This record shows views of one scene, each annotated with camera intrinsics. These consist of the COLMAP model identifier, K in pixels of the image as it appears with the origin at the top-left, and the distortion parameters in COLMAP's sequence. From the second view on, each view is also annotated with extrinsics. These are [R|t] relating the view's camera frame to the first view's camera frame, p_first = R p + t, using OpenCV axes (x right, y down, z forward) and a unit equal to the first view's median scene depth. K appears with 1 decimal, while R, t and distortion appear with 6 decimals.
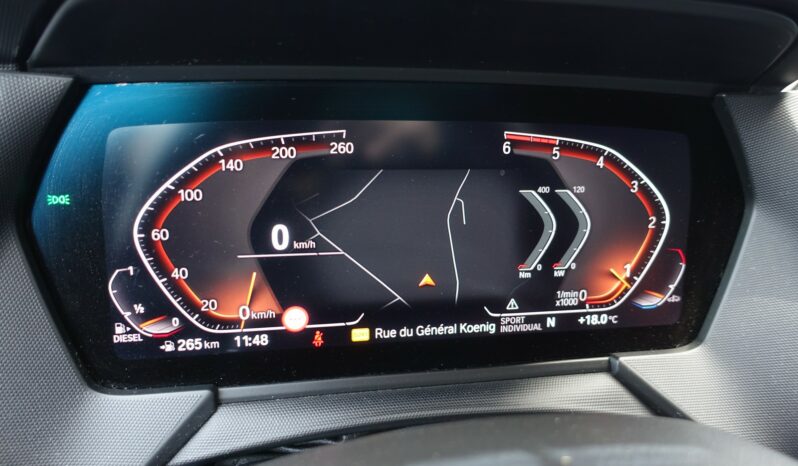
lens RADIAL K [[548.5, 0, 398.5], [0, 548.5, 237.2], [0, 0, 1]] dist [0.008608, 0.002509]
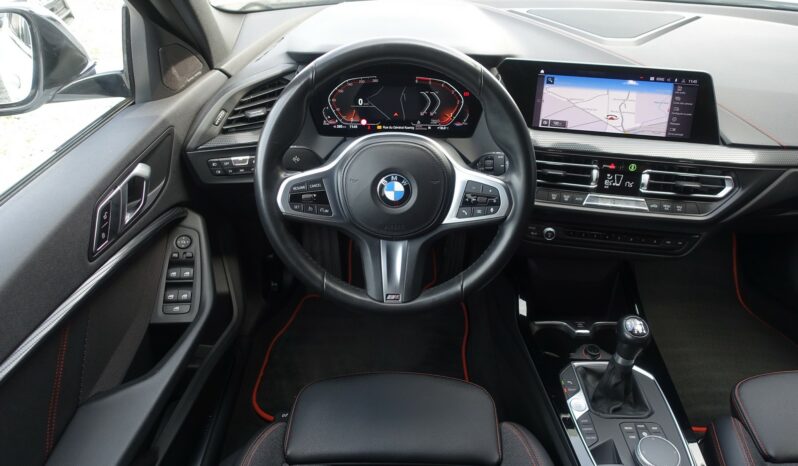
lens RADIAL K [[548.5, 0, 401.3], [0, 548.5, 231.6], [0, 0, 1]] dist [0.008608, 0.002509]
pose [[0.980456, 0.084451, -0.177693, 0.914293], [-0.043104, 0.973448, 0.224811, 0.008503], [0.191961, -0.212758, 0.958063, -3.153222]]
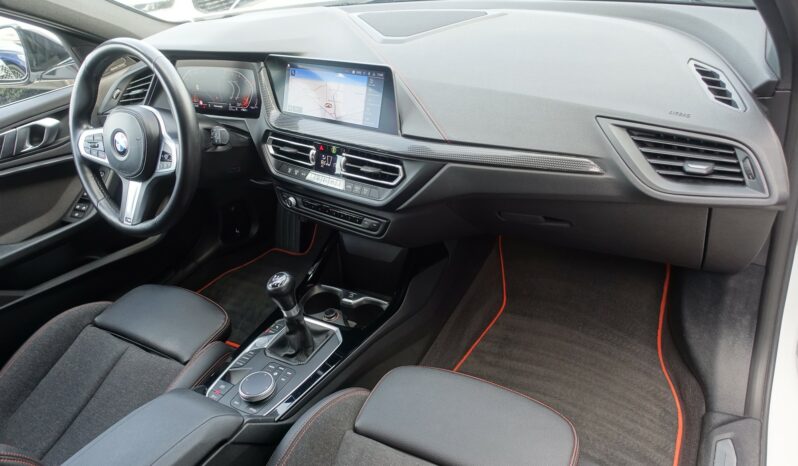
lens RADIAL K [[548.5, 0, 401.9], [0, 548.5, 233.2], [0, 0, 1]] dist [0.008608, 0.002509]
pose [[0.736046, 0.224679, -0.638558, 5.253172], [-0.080637, 0.965696, 0.246836, -0.118710], [0.672112, -0.130191, 0.728914, -1.913762]]
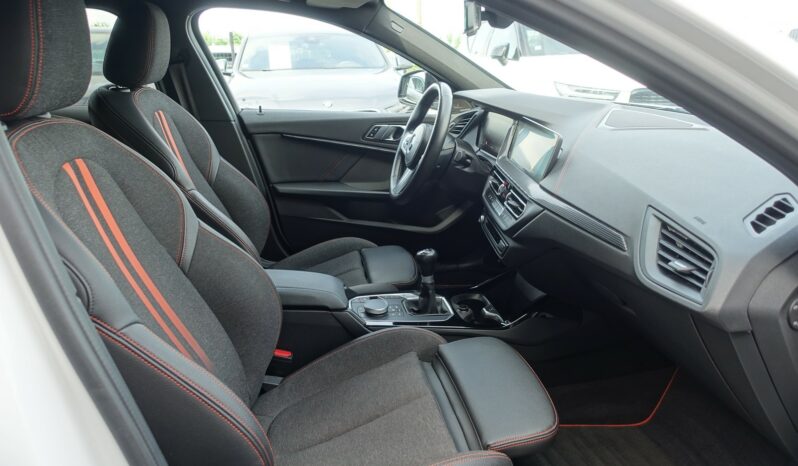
lens RADIAL K [[548.5, 0, 400.2], [0, 548.5, 231.5], [0, 0, 1]] dist [0.008608, 0.002509]
pose [[-0.011770, 0.264603, -0.964286, 7.686870], [-0.384453, 0.889028, 0.248645, -0.205252], [0.923069, 0.373649, 0.091264, -0.336801]]
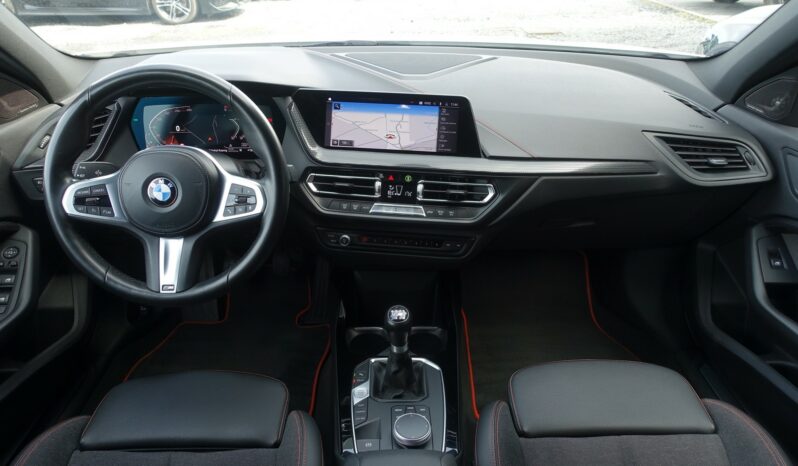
lens RADIAL K [[548.5, 0, 398.1], [0, 548.5, 229.6], [0, 0, 1]] dist [0.008608, 0.002509]
pose [[0.982952, 0.043422, -0.178660, 2.558177], [-0.025156, 0.994336, 0.103265, 0.332192], [0.182132, -0.097010, 0.978477, -3.421149]]
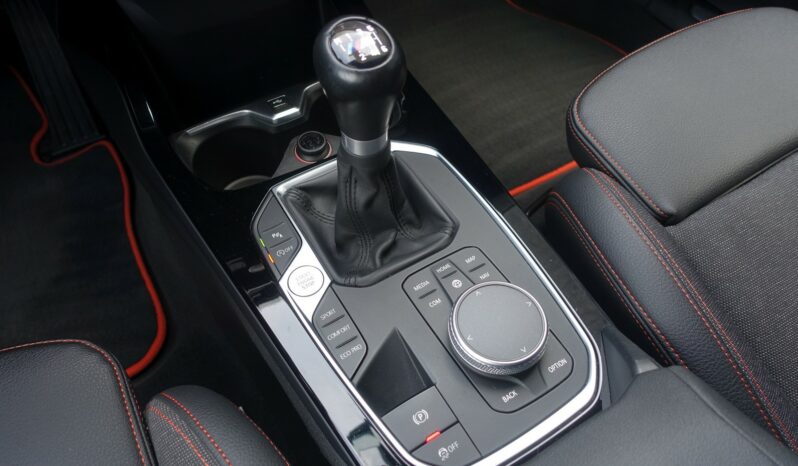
lens RADIAL K [[548.5, 0, 392.5], [0, 548.5, 229.7], [0, 0, 1]] dist [0.008608, 0.002509]
pose [[0.944828, -0.290002, 0.152311, 1.601944], [0.163313, 0.820106, 0.548411, 1.048430], [-0.283951, -0.493280, 0.822221, -0.769902]]
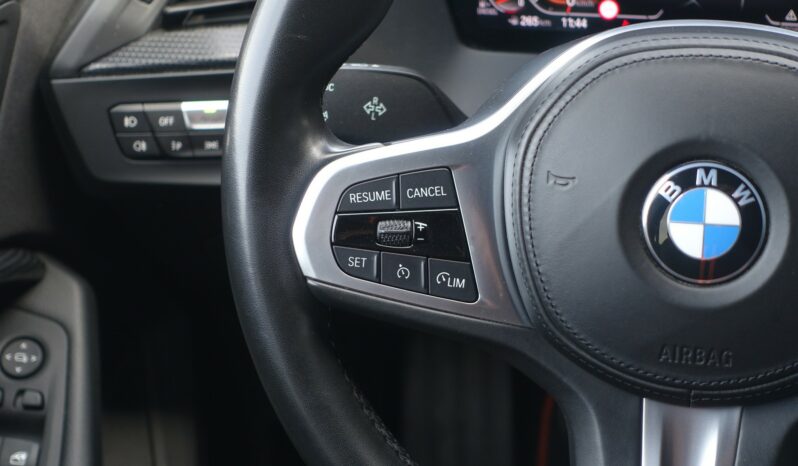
lens RADIAL K [[1465.7, 0, 403.6], [0, 1465.7, 226.4], [0, 0, 1]] dist [-0.153566, 0.000000]
pose [[0.917461, 0.118505, -0.379767, 0.726735], [-0.071204, 0.988103, 0.136316, 0.222973], [0.391403, -0.098023, 0.914984, -2.353822]]
